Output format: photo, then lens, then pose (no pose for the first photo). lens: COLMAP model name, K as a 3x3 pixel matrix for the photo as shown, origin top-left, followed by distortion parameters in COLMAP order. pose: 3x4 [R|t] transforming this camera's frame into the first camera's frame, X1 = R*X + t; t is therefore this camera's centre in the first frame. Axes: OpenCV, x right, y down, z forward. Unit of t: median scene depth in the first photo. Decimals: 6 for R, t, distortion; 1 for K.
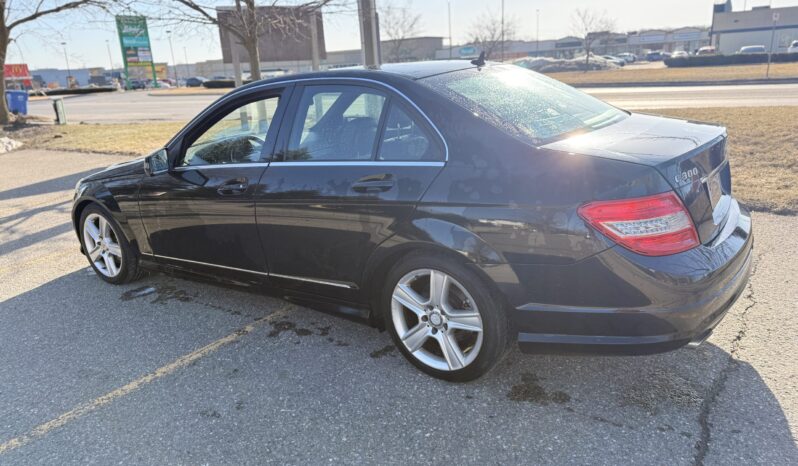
lens RADIAL K [[556.6, 0, 399.0], [0, 556.6, 233.0], [0, 0, 1]] dist [0.075402, -0.075530]
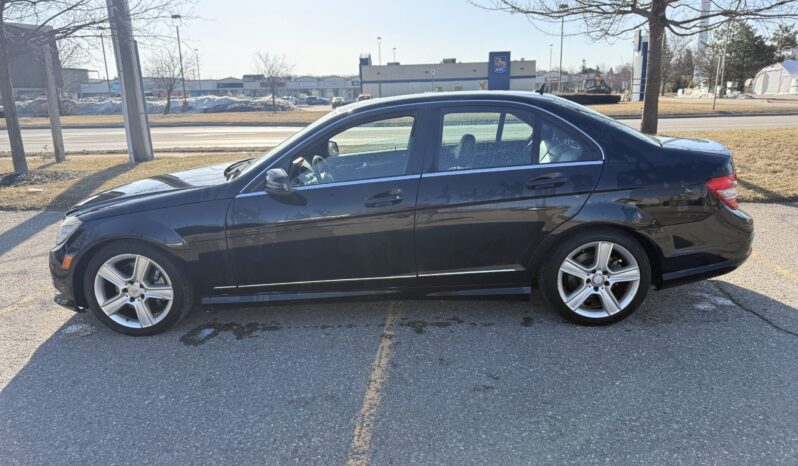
lens RADIAL K [[556.6, 0, 399.0], [0, 556.6, 233.0], [0, 0, 1]] dist [0.075402, -0.075530]
pose [[0.847159, -0.096666, 0.522472, -0.833144], [0.131016, 0.990953, -0.029091, 0.017294], [-0.514933, 0.093097, 0.852160, 0.076280]]
